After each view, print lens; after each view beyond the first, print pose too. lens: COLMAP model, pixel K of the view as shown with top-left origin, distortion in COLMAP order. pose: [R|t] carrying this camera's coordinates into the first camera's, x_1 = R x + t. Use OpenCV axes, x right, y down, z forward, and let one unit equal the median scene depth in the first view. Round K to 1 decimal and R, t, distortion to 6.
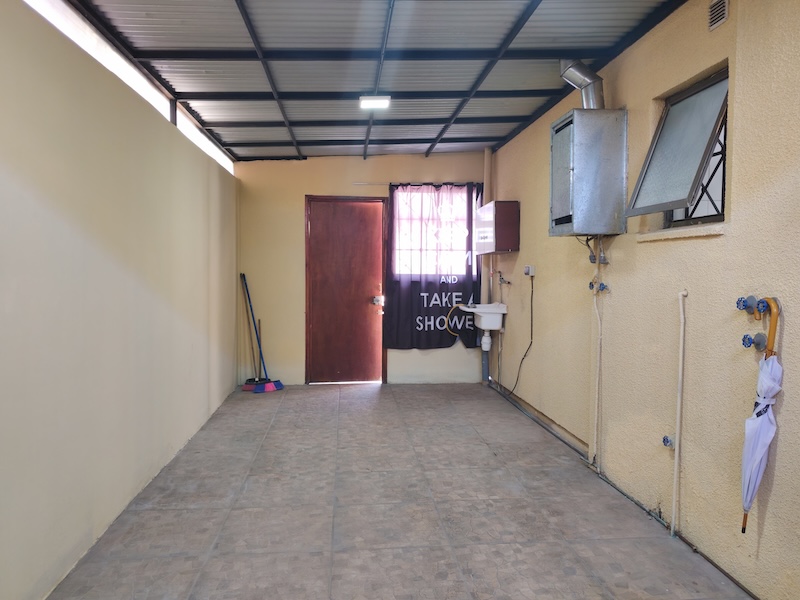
lens RADIAL K [[630.3, 0, 402.9], [0, 630.3, 301.1], [0, 0, 1]] dist [0.008056, 0.004084]
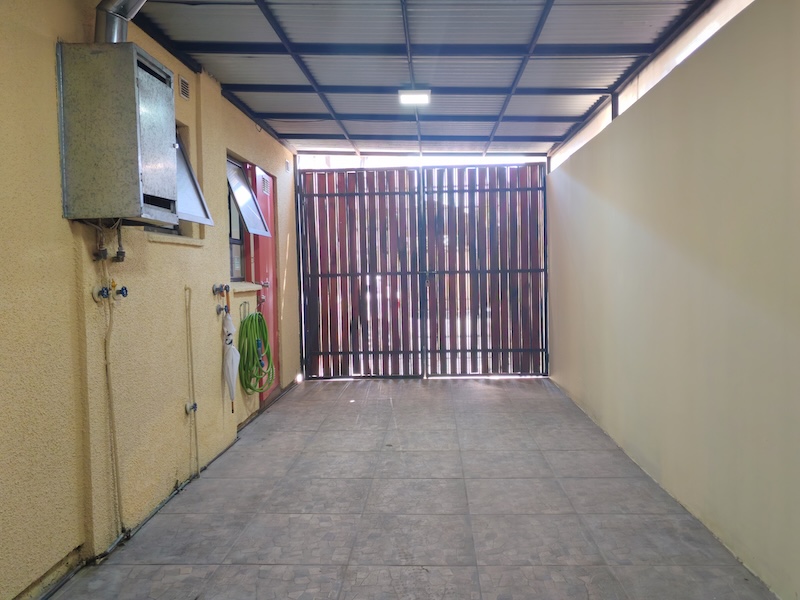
lens RADIAL K [[630.3, 0, 403.6], [0, 630.3, 299.4], [0, 0, 1]] dist [0.008056, 0.004084]
pose [[-0.990147, 0.012379, 0.139485, -0.149169], [0.026029, 0.994996, 0.096466, -0.088551], [-0.137592, 0.099147, -0.985514, 1.925021]]
